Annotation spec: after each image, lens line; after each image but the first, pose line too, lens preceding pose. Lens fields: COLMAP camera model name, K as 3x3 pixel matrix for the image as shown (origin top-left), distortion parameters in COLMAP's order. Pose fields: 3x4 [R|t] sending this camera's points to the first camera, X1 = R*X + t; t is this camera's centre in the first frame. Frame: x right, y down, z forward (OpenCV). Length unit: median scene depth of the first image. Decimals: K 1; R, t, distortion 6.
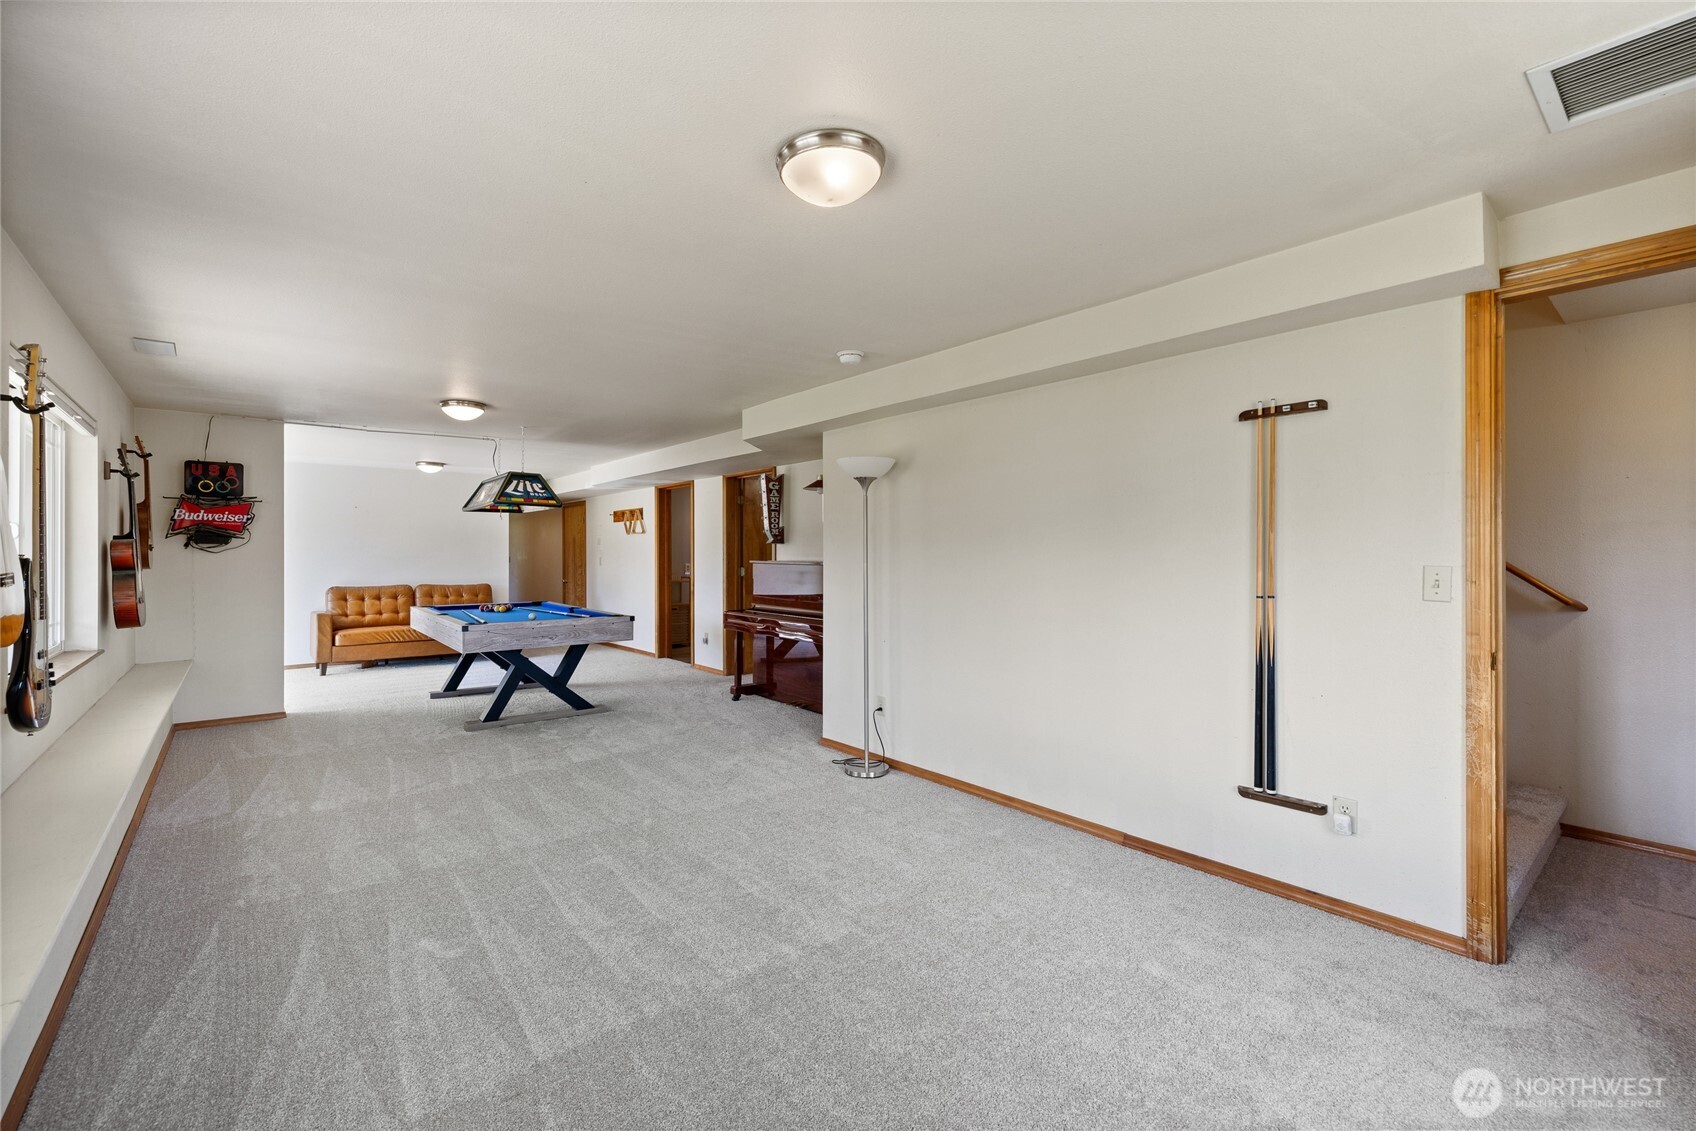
lens RADIAL K [[717.9, 0, 846.8], [0, 717.9, 558.7], [0, 0, 1]] dist [0.000916, 0.000082]
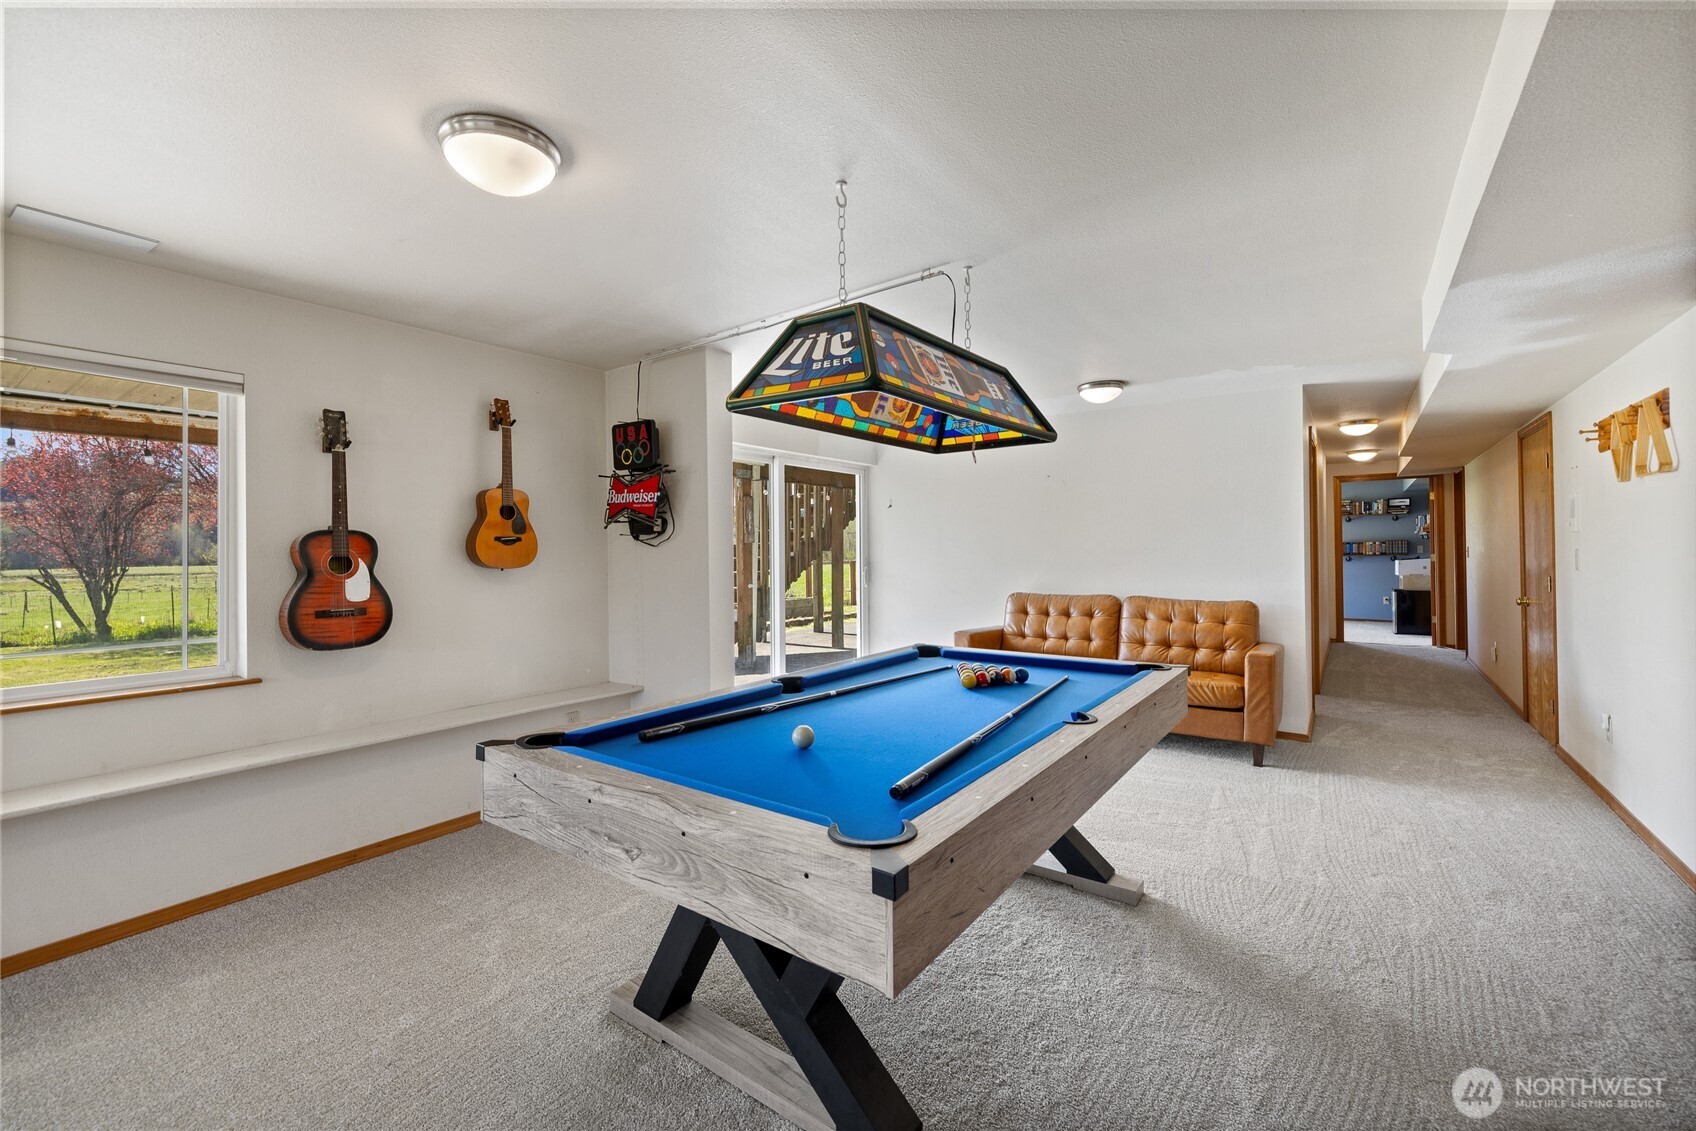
lens RADIAL K [[717.9, 0, 823.8], [0, 717.9, 536.6], [0, 0, 1]] dist [0.000916, 0.000082]
pose [[0.232239, -0.016762, -0.972514, -0.080369], [0.002159, 0.999858, -0.016718, -0.003482], [0.972656, 0.001783, 0.232243, 0.653577]]
